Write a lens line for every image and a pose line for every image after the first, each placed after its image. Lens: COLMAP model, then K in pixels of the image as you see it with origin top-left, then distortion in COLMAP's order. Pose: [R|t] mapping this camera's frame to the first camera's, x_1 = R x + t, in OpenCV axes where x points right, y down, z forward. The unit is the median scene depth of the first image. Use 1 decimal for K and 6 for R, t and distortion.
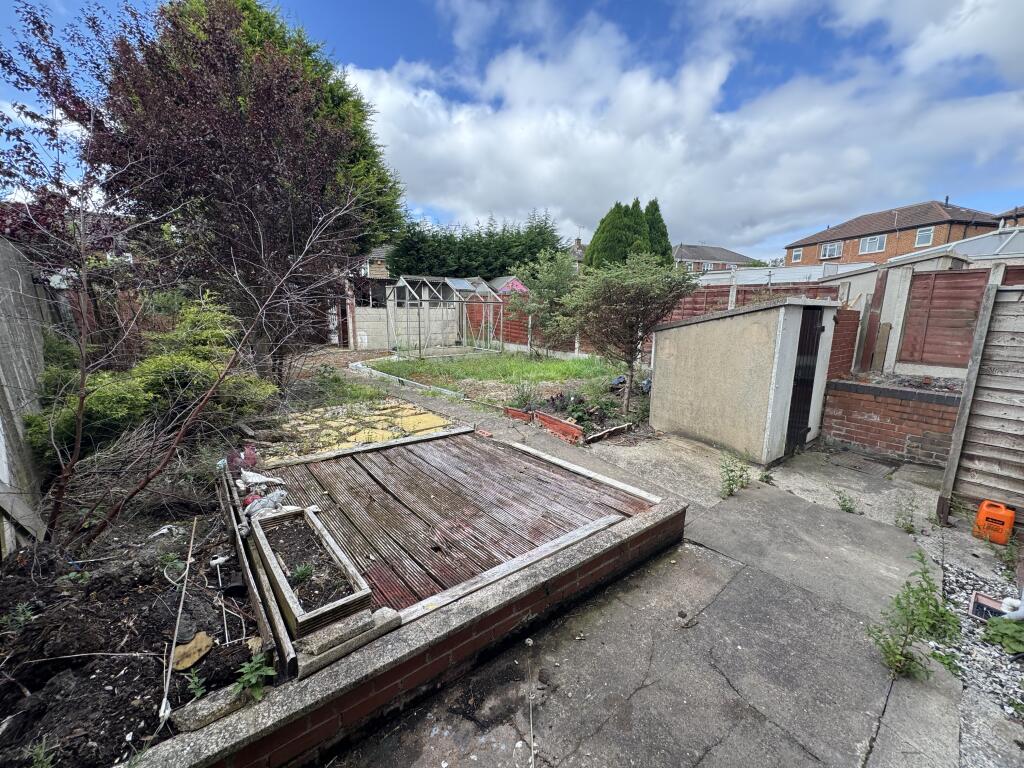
lens RADIAL K [[410.3, 0, 512.6], [0, 410.3, 384.1], [0, 0, 1]] dist [0.000261, -0.000013]
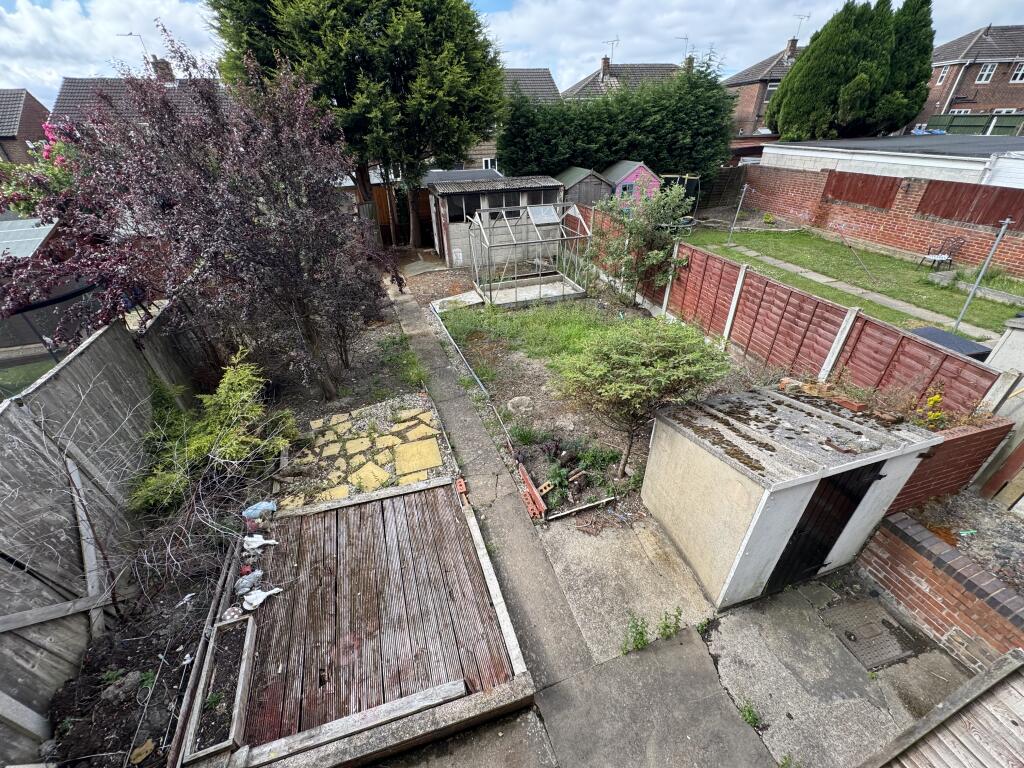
lens RADIAL K [[410.3, 0, 512.9], [0, 410.3, 383.1], [0, 0, 1]] dist [0.000261, -0.000013]
pose [[0.929577, 0.170835, -0.326653, 0.382459], [-0.034904, 0.922941, 0.383357, -0.577621], [0.366972, -0.344958, 0.863907, 0.200734]]
